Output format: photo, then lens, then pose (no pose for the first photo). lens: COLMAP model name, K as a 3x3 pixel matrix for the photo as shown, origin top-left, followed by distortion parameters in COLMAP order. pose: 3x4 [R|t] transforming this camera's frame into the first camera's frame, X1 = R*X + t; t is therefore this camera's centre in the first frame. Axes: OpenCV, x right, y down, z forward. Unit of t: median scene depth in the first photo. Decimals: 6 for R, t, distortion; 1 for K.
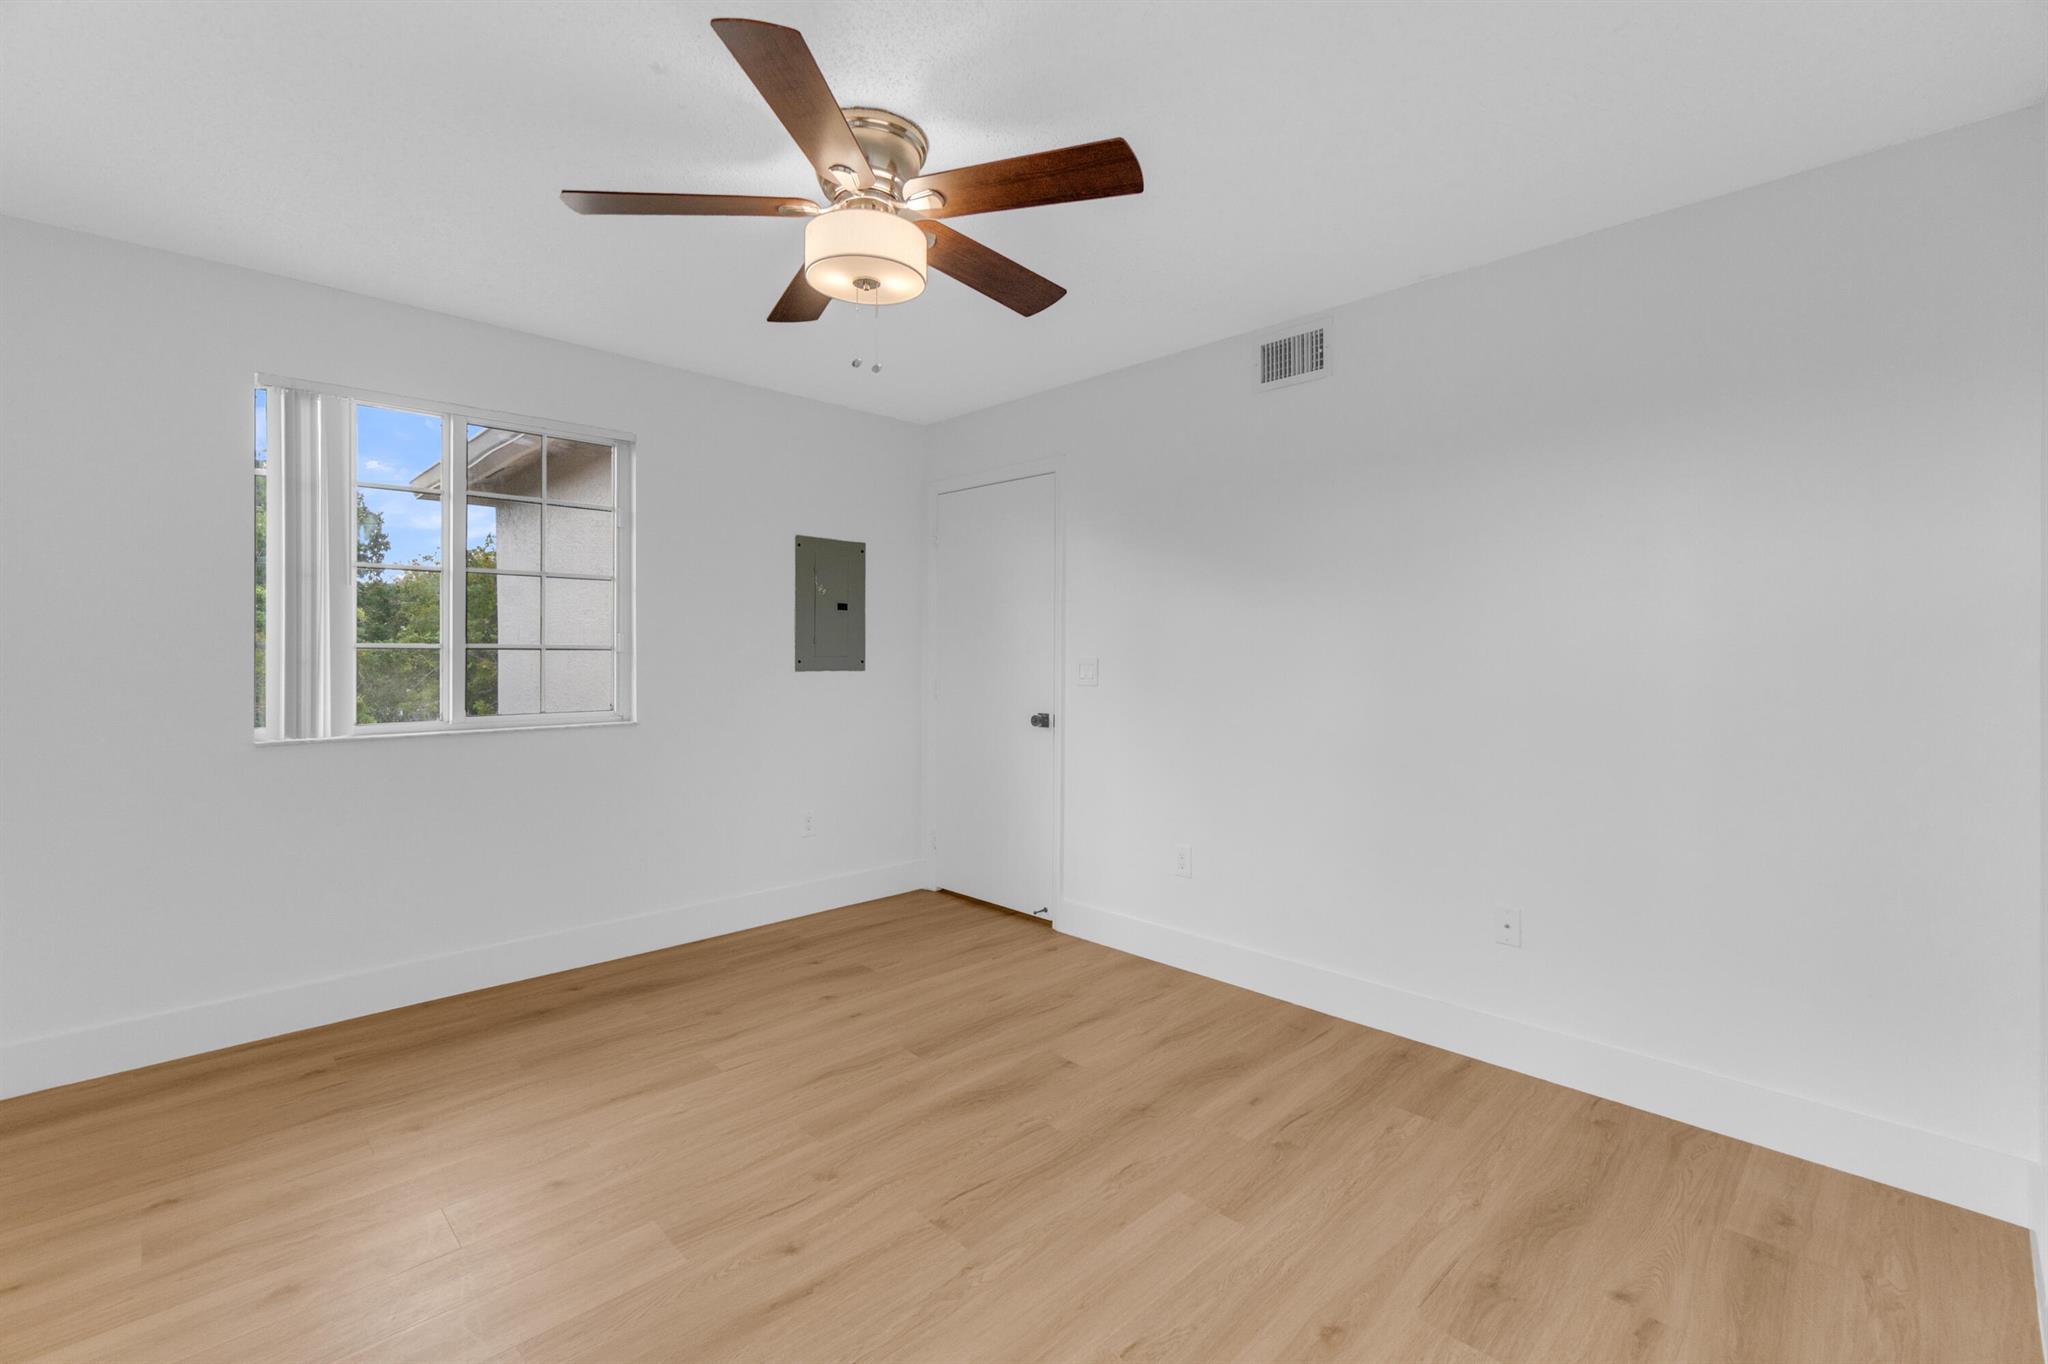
lens RADIAL K [[888.5, 0, 1009.1], [0, 888.5, 660.6], [0, 0, 1]] dist [-0.001622, 0.000281]
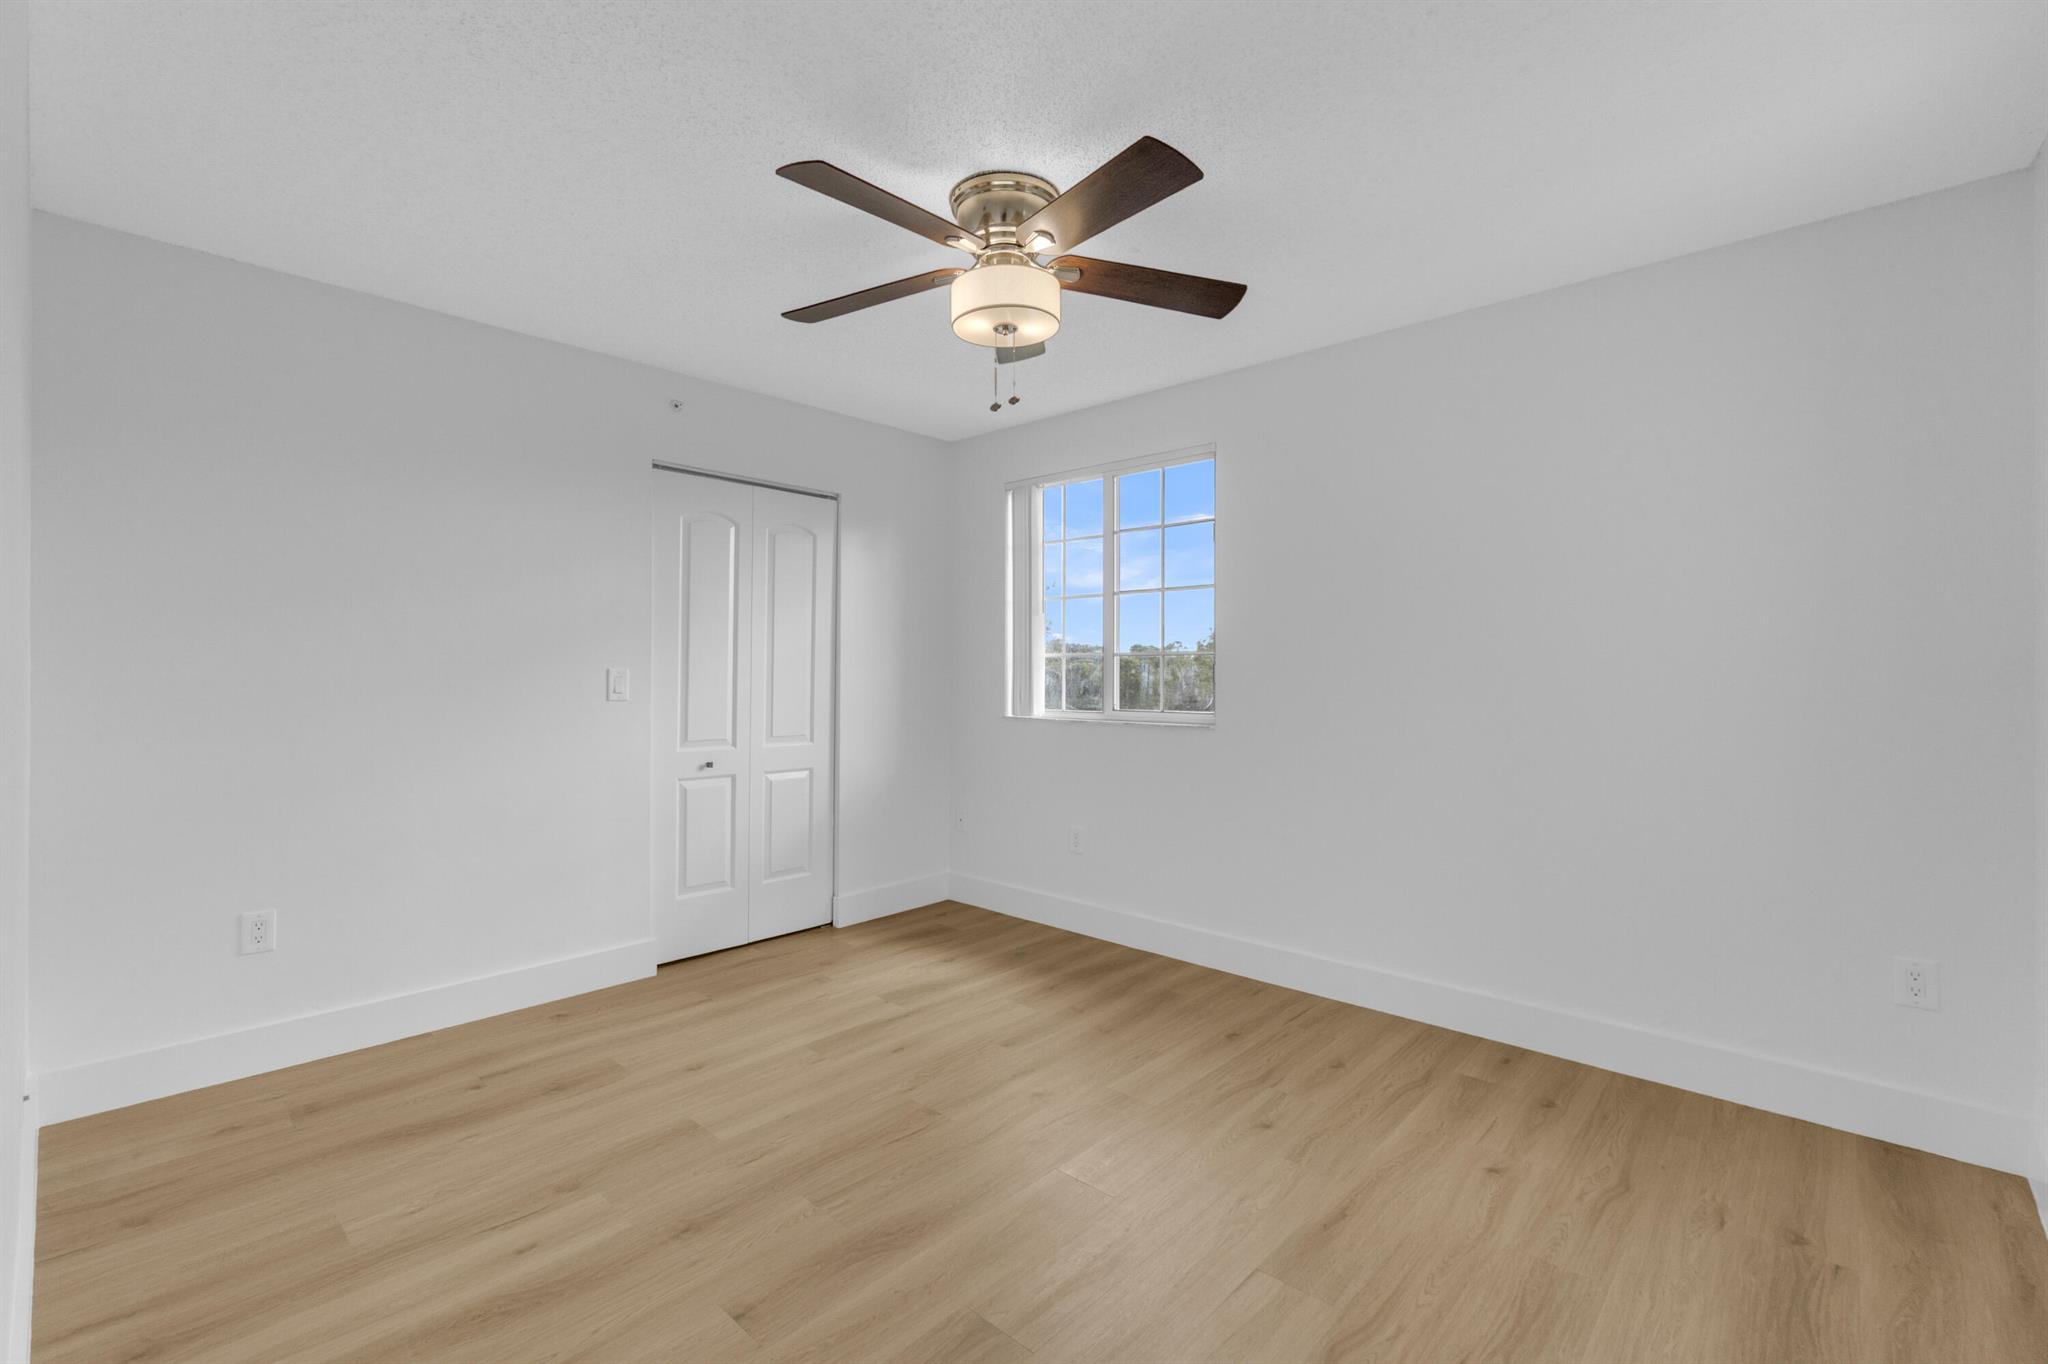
lens RADIAL K [[888.5, 0, 1009.1], [0, 888.5, 660.6], [0, 0, 1]] dist [-0.001622, 0.000281]
pose [[-0.998764, -0.008929, -0.048887, -0.111764], [-0.008691, 0.999949, -0.005067, -0.008283], [0.048929, -0.004636, -0.998791, 2.116528]]
